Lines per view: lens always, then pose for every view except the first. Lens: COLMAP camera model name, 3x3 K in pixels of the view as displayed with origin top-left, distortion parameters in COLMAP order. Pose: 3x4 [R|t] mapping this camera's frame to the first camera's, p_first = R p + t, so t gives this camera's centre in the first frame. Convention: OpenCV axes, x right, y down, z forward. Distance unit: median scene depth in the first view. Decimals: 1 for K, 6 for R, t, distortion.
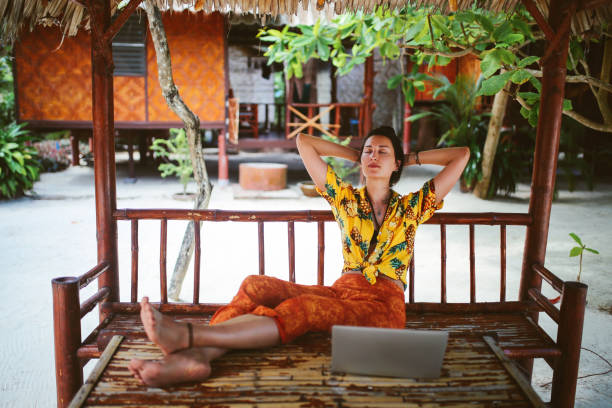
lens RADIAL K [[591.7, 0, 306.0], [0, 591.7, 204.0], [0, 0, 1]] dist [-0.012586, -0.009699]
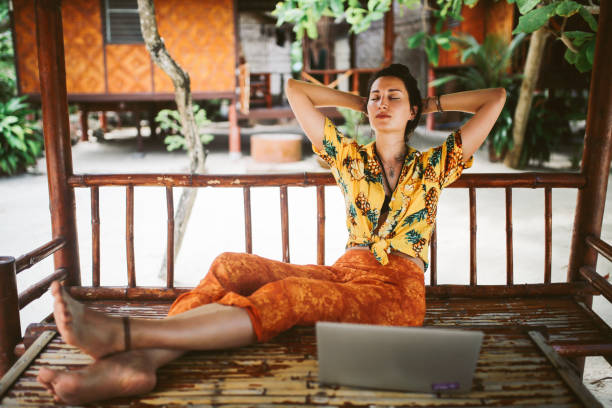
lens RADIAL K [[595.8, 0, 301.4], [0, 595.8, 202.7], [0, 0, 1]] dist [-0.020852, 0.014009]
pose [[0.998769, -0.011468, -0.048257, 0.038490], [0.013141, 0.999319, 0.034476, 0.023563], [0.047828, -0.035068, 0.998240, 0.181480]]
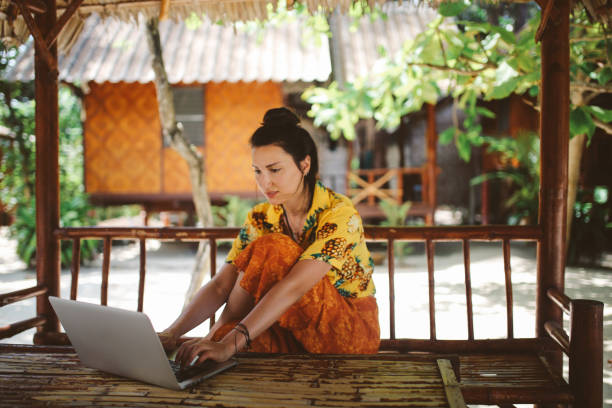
lens RADIAL K [[591.7, 0, 306.0], [0, 591.7, 204.0], [0, 0, 1]] dist [-0.012586, -0.009699]
pose [[0.986965, -0.023303, -0.159238, 0.196481], [-0.001142, 0.988423, -0.151721, 0.109416], [0.160930, 0.149925, 0.975512, 0.170012]]
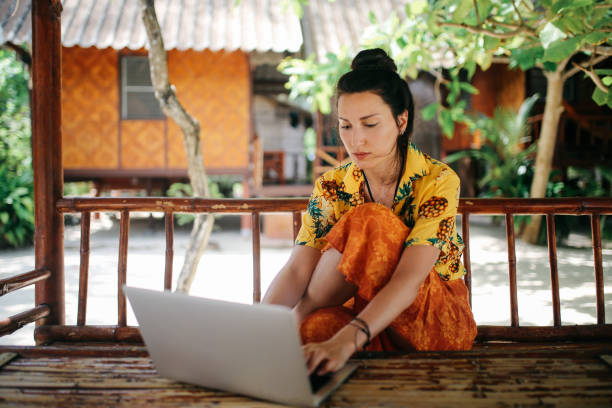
lens RADIAL K [[590.6, 0, 308.6], [0, 590.6, 207.0], [0, 0, 1]] dist [-0.017790, 0.001781]
pose [[0.998384, -0.014340, -0.054989, 0.028931], [0.007967, 0.993402, -0.114410, 0.105819], [0.056267, 0.113787, 0.991911, 0.280215]]
